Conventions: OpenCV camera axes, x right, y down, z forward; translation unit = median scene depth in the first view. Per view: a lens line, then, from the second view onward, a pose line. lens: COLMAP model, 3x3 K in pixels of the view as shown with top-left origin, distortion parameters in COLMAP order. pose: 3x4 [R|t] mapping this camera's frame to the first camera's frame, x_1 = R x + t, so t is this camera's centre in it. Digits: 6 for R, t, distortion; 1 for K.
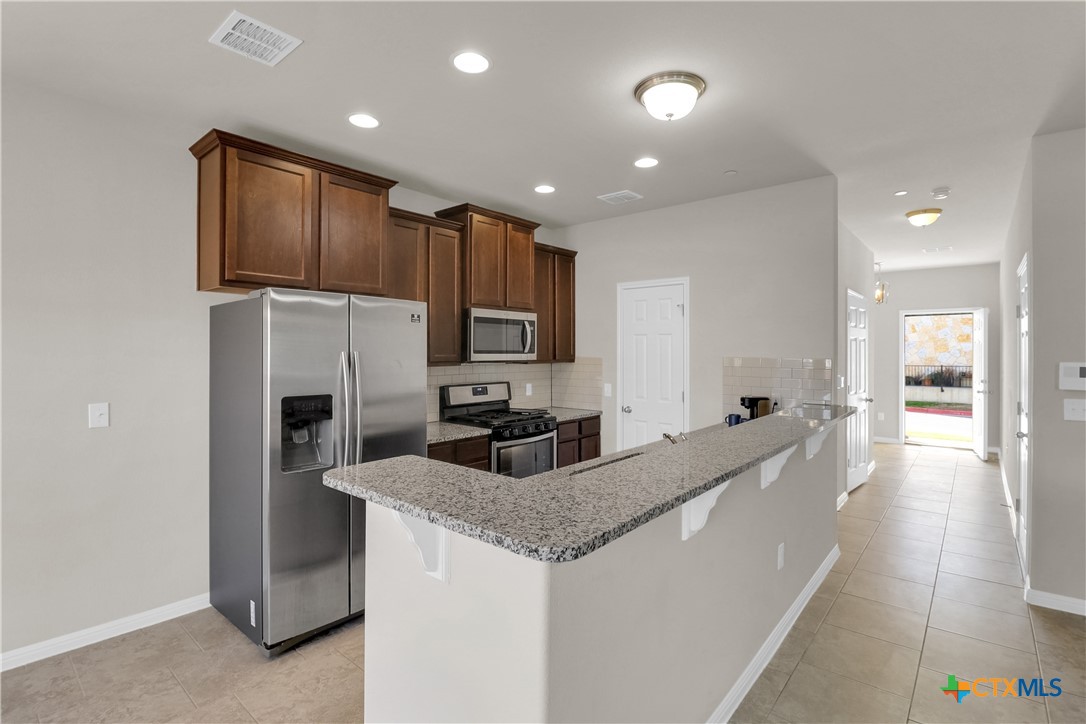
lens RADIAL K [[508.4, 0, 547.4], [0, 508.4, 346.9], [0, 0, 1]] dist [0.021903, -0.013941]
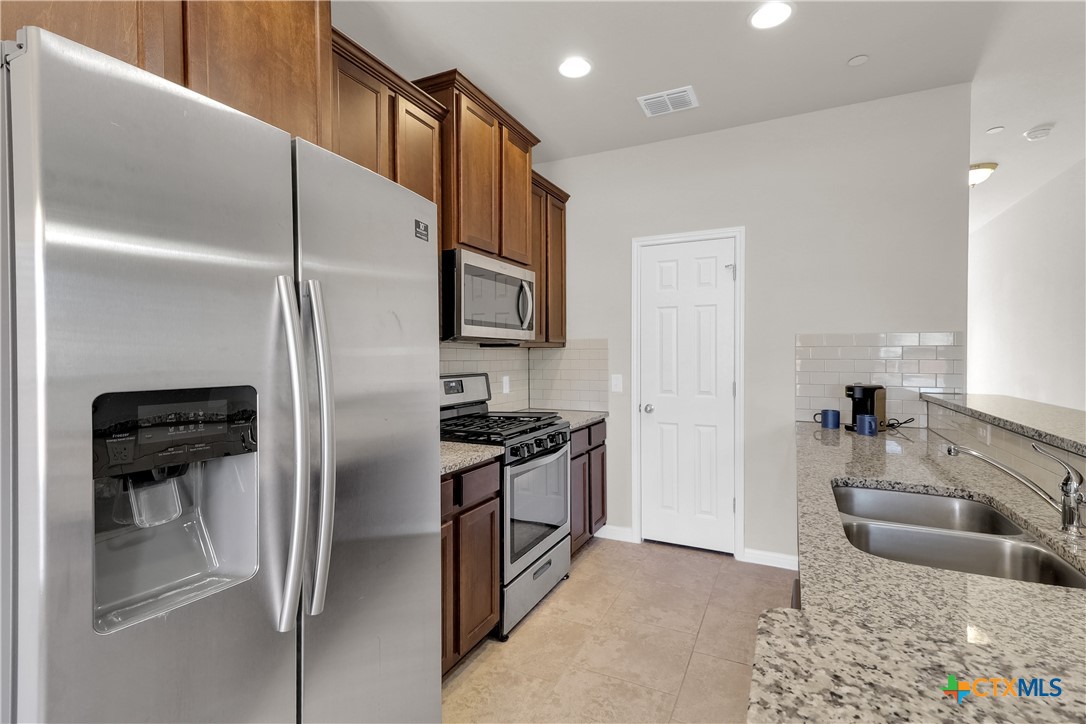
lens RADIAL K [[507.3, 0, 549.1], [0, 507.3, 357.4], [0, 0, 1]] dist [0.037726, -0.000140]
pose [[0.965934, -0.005042, 0.258738, -0.187125], [0.001299, 0.999892, 0.014633, 0.040232], [-0.258784, -0.013798, 0.965837, 0.347891]]
